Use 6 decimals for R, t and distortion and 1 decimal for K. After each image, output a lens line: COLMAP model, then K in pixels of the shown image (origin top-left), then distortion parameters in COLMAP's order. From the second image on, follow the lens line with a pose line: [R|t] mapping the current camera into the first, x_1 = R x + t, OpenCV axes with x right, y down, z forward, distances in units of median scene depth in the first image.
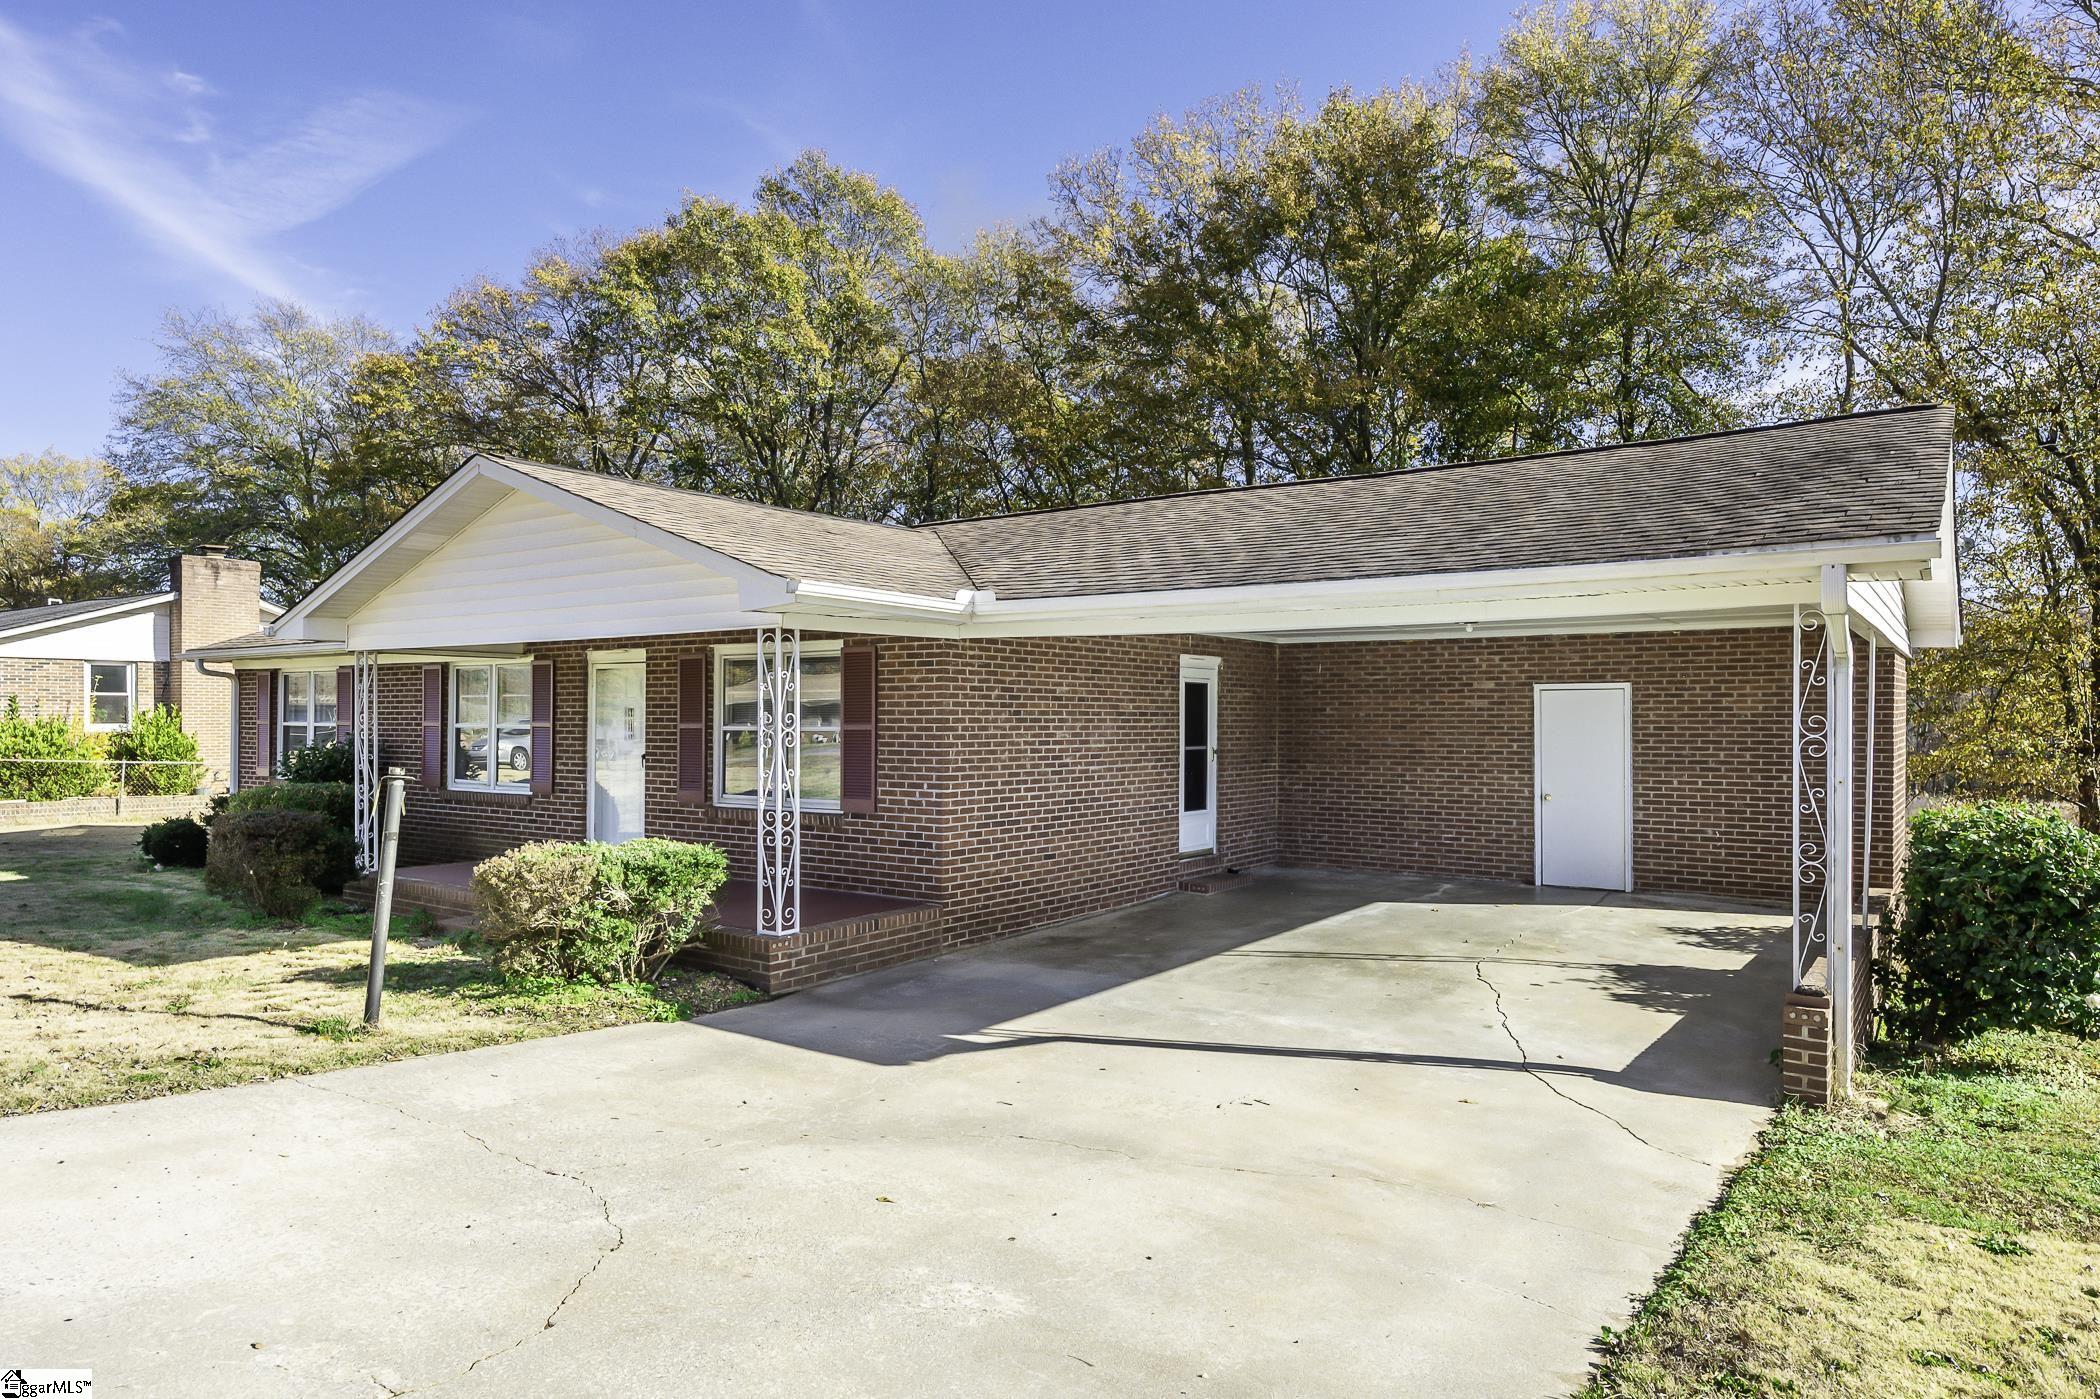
lens RADIAL K [[1279.3, 0, 1050.0], [0, 1279.3, 699.5], [0, 0, 1]] dist [0.002908, 0.000808]
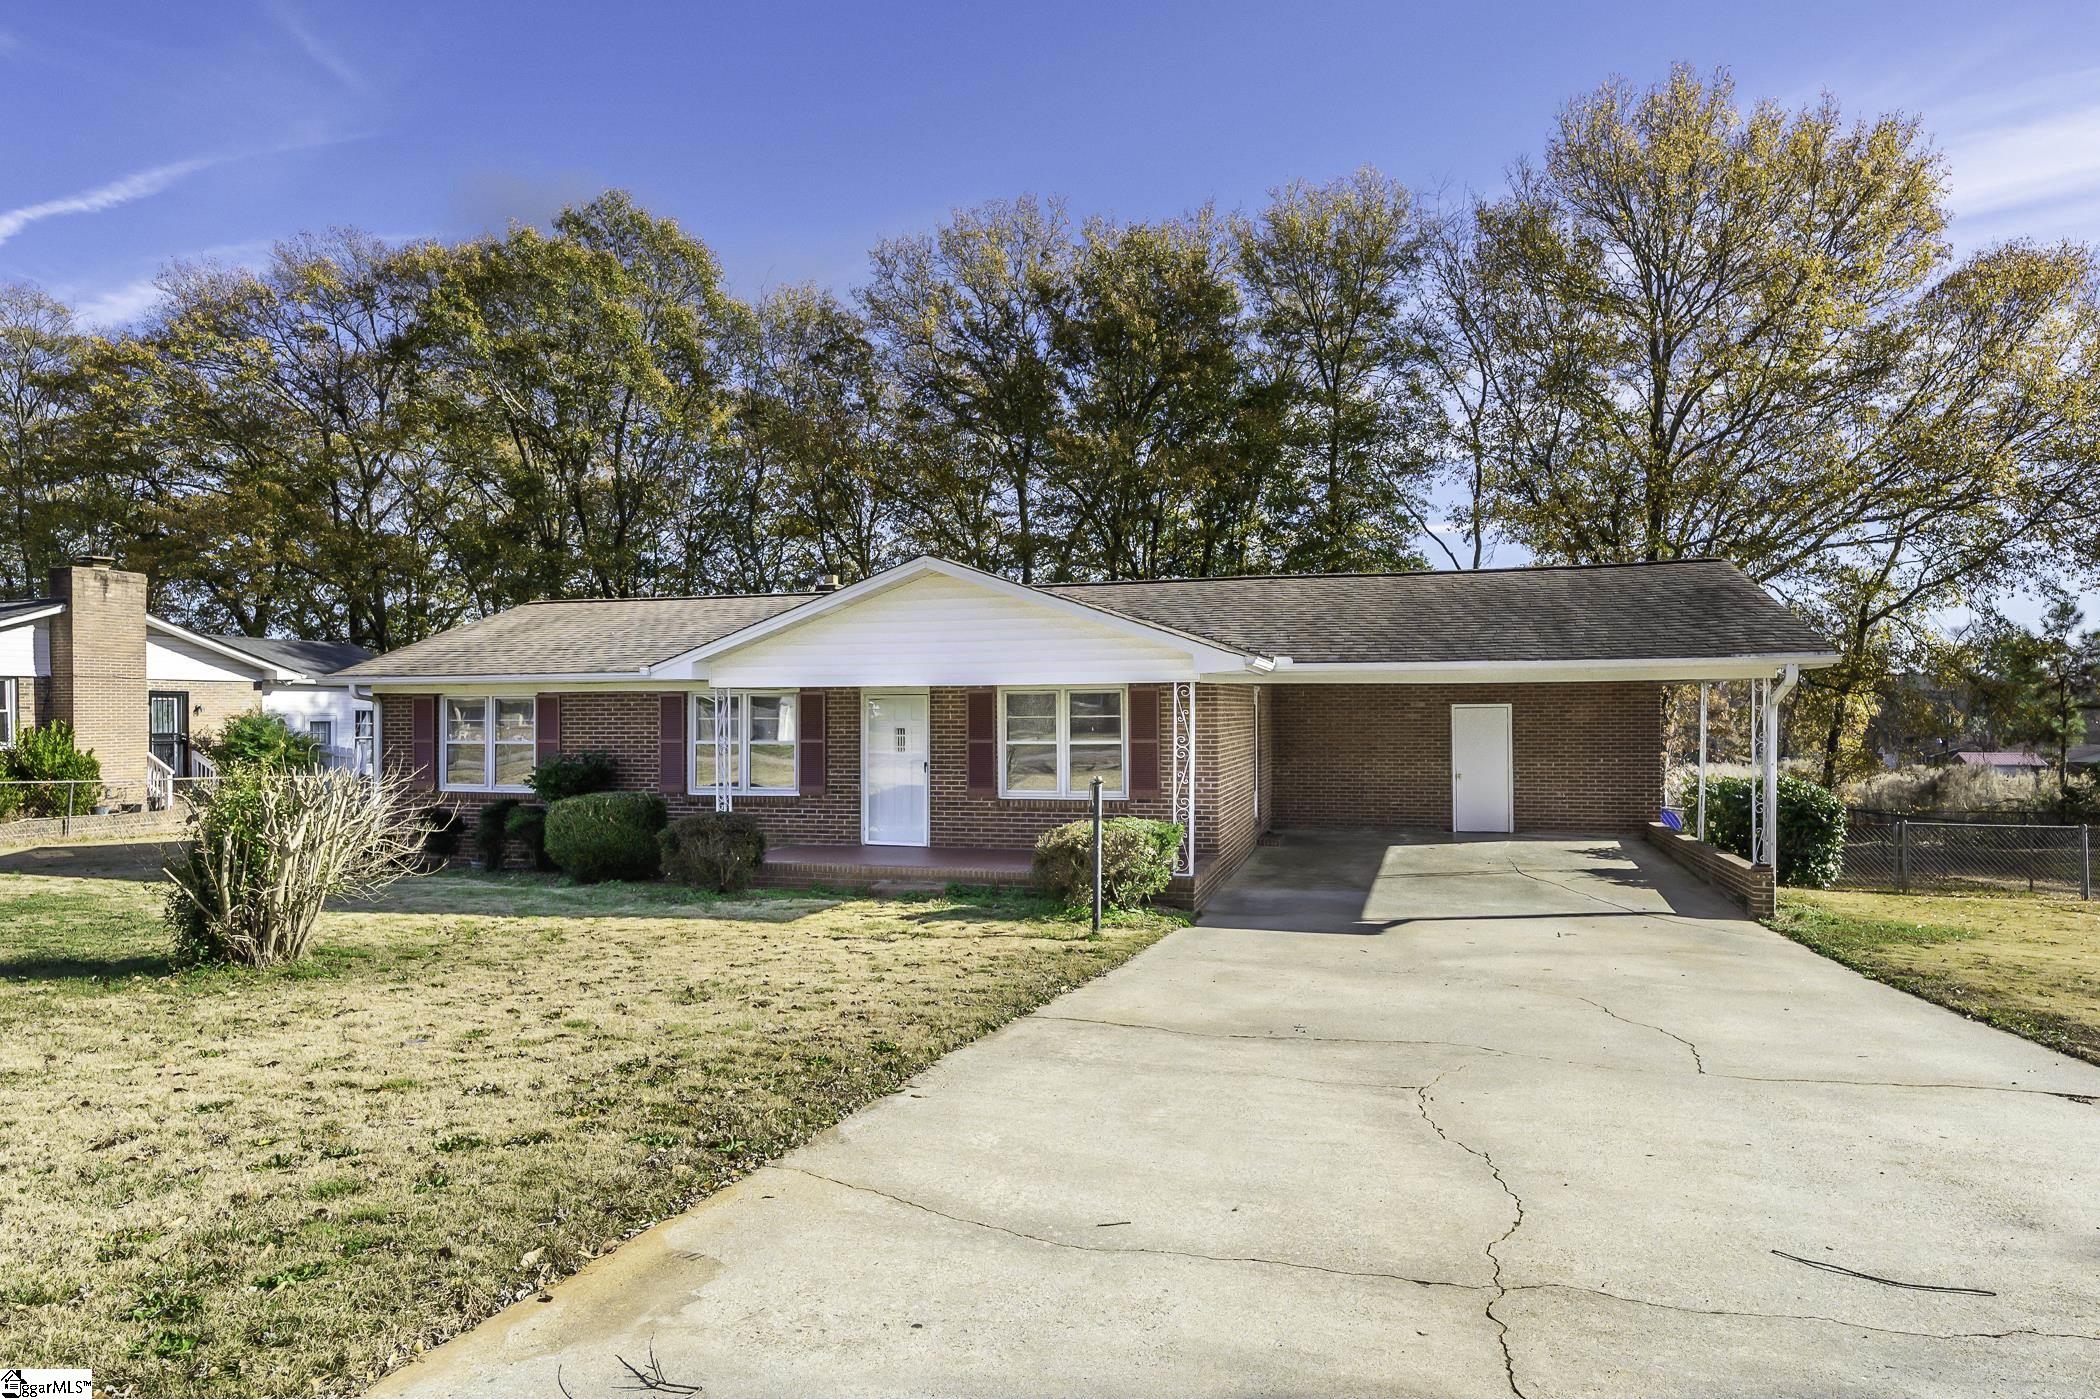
lens RADIAL K [[1217.3, 0, 1050.0], [0, 1217.3, 699.5], [0, 0, 1]] dist [-0.000911, -0.000635]
pose [[0.938350, -0.005910, 0.345636, -0.302214], [0.004350, 0.999977, 0.005290, -0.014048], [-0.345659, -0.003461, 0.938354, -0.114794]]
